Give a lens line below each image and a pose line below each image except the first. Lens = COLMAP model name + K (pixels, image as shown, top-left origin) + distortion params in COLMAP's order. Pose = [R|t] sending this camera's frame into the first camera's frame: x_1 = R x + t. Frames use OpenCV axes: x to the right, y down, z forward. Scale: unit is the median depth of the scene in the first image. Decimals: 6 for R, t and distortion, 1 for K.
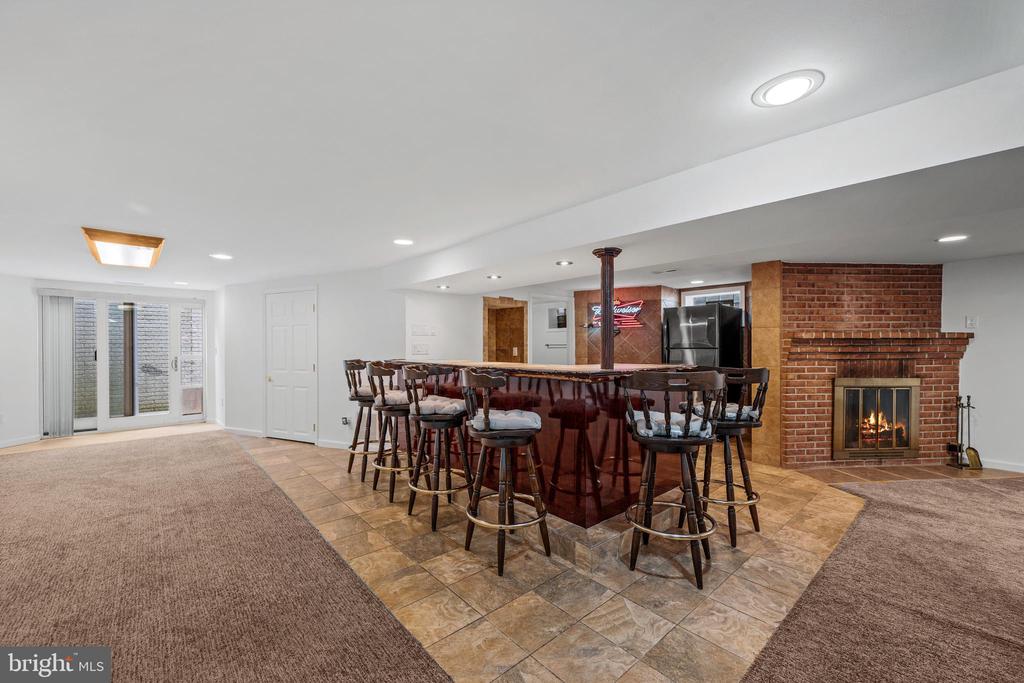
lens RADIAL K [[404.5, 0, 505.5], [0, 404.5, 355.7], [0, 0, 1]] dist [-0.002537, 0.001059]
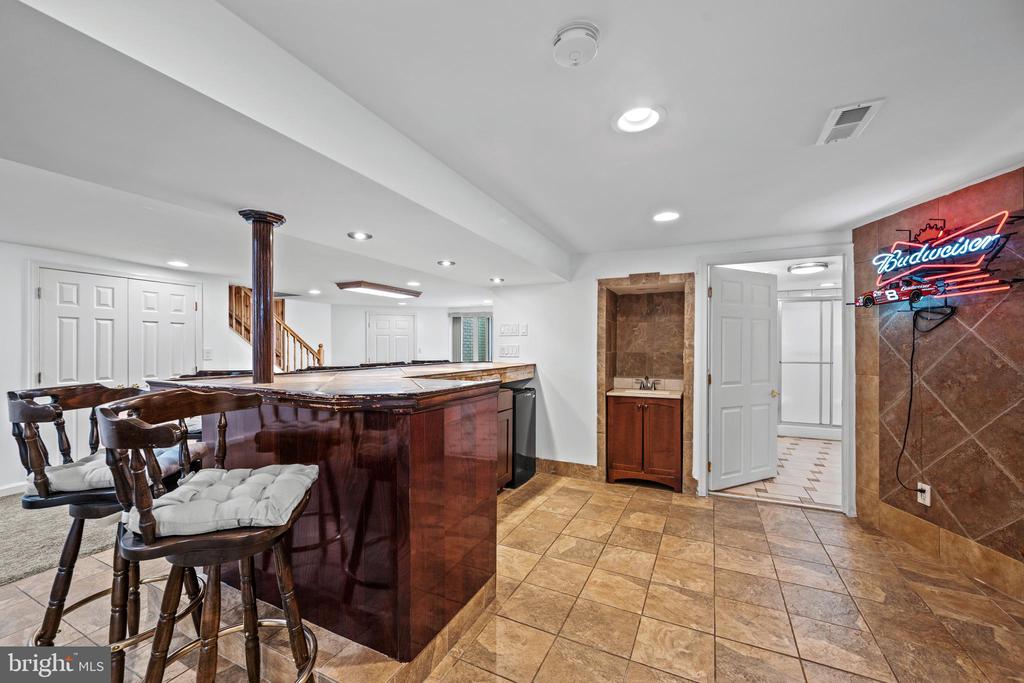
lens RADIAL K [[404.5, 0, 513.1], [0, 404.5, 346.3], [0, 0, 1]] dist [-0.002537, 0.001059]
pose [[0.398452, 0.000284, -0.917189, 0.684055], [-0.019106, 0.999786, -0.007991, -0.023333], [0.916990, 0.020707, 0.398372, 0.720103]]
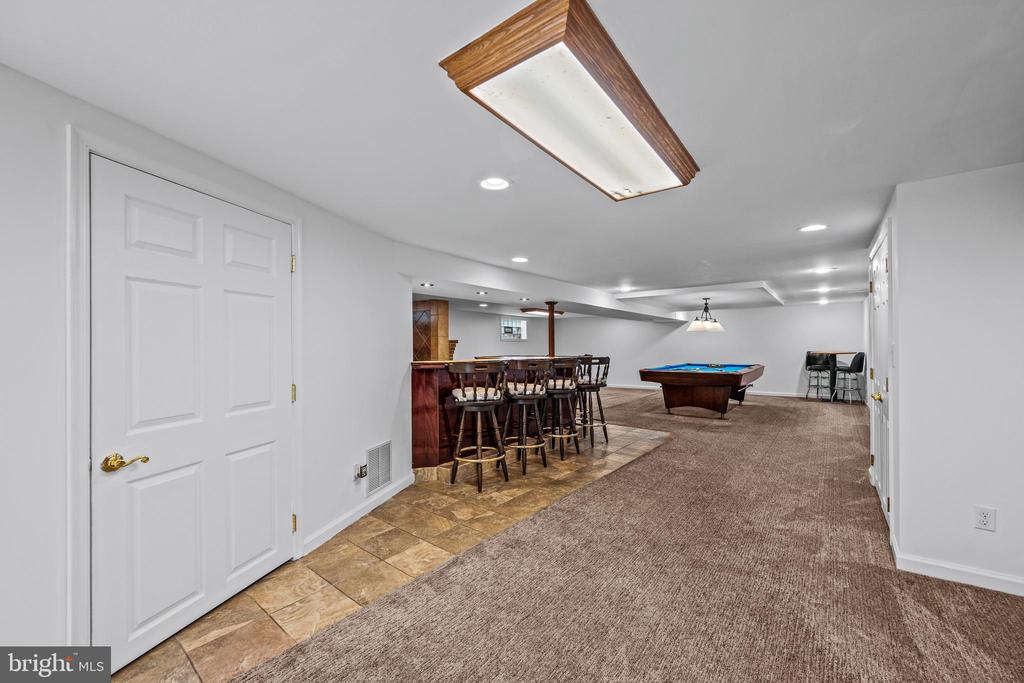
lens RADIAL K [[404.5, 0, 510.9], [0, 404.5, 342.0], [0, 0, 1]] dist [-0.002537, 0.001059]
pose [[-0.167931, 0.008206, 0.985765, -1.187872], [0.020778, 0.999773, -0.004783, -0.033005], [-0.985580, 0.019679, -0.168063, 1.005942]]
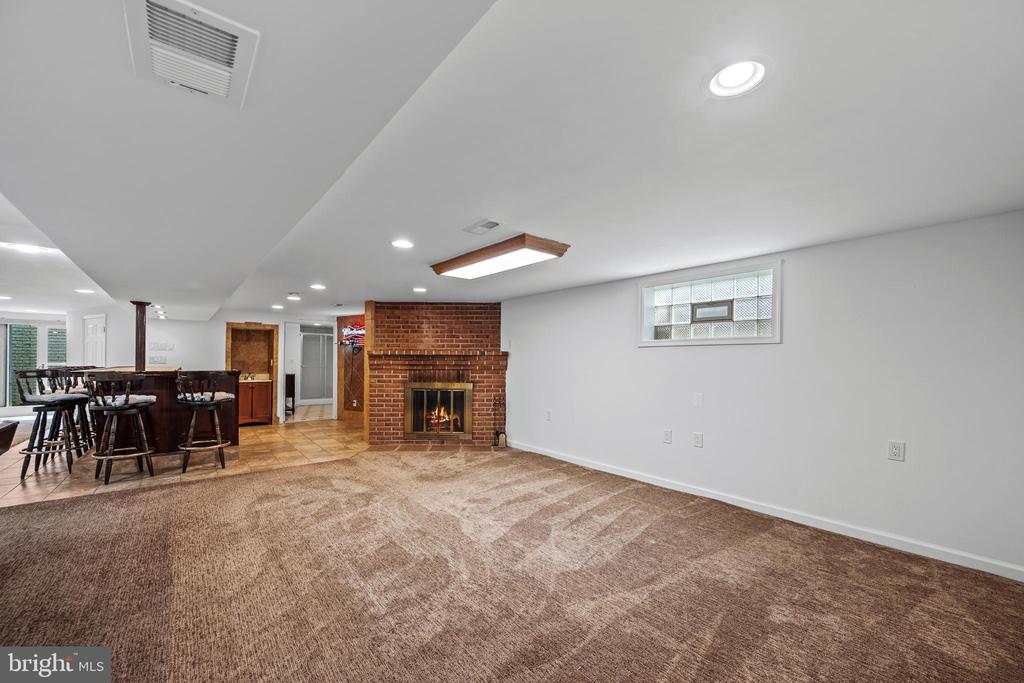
lens RADIAL K [[404.5, 0, 510.8], [0, 404.5, 361.8], [0, 0, 1]] dist [-0.002537, 0.001059]
pose [[0.998680, 0.009799, -0.050429, 1.231914], [-0.010794, 0.999752, -0.019504, 0.006276], [0.050226, 0.020023, 0.998537, -0.406085]]
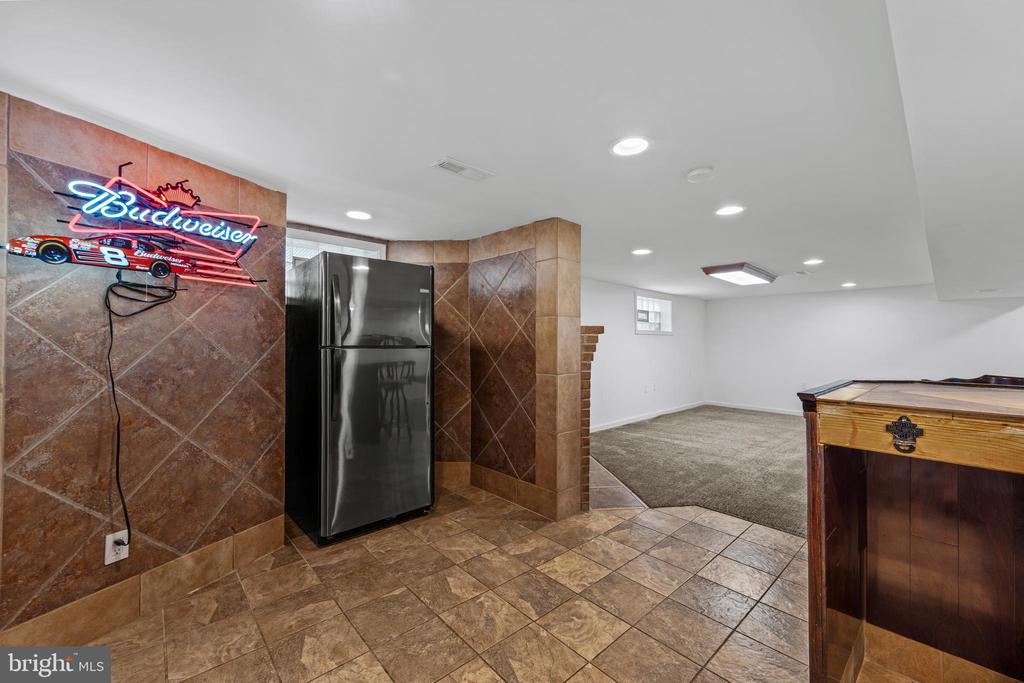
lens RADIAL K [[404.5, 0, 514.7], [0, 404.5, 338.8], [0, 0, 1]] dist [-0.002537, 0.001059]
pose [[-0.021063, 0.009909, 0.999729, -0.044826], [0.013263, 0.999866, -0.009631, -0.027930], [-0.999690, 0.013057, -0.021192, 1.108255]]
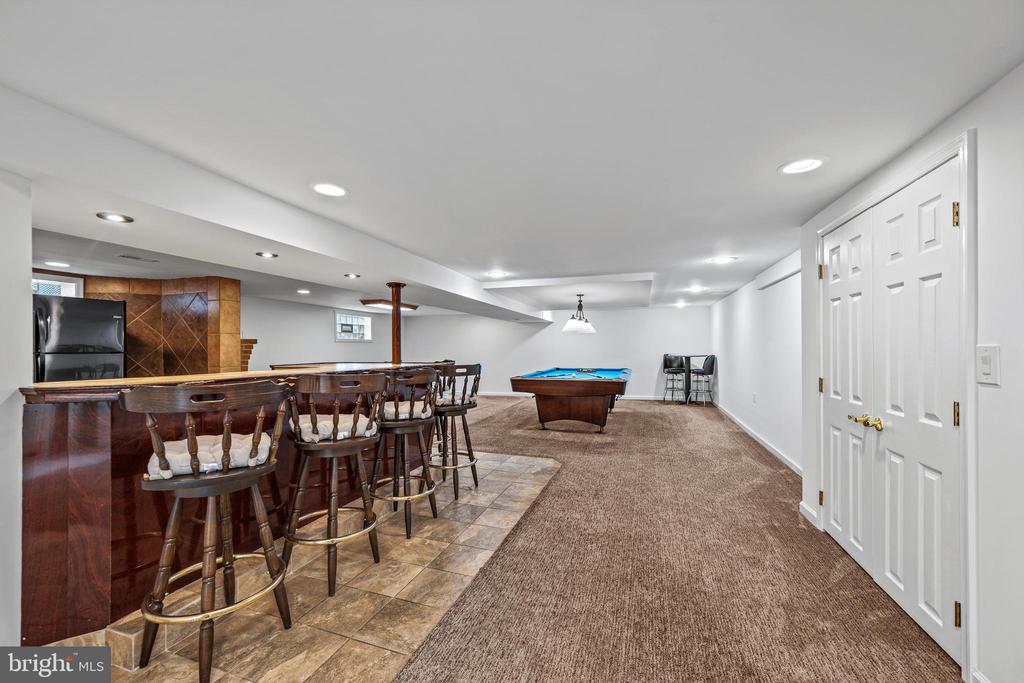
lens RADIAL K [[404.5, 0, 507.9], [0, 404.5, 347.5], [0, 0, 1]] dist [-0.002537, 0.001059]
pose [[-0.491262, -0.000136, 0.871012, -0.795044], [0.016183, 0.999826, 0.009284, -0.029065], [-0.870862, 0.018657, -0.491174, 0.872340]]
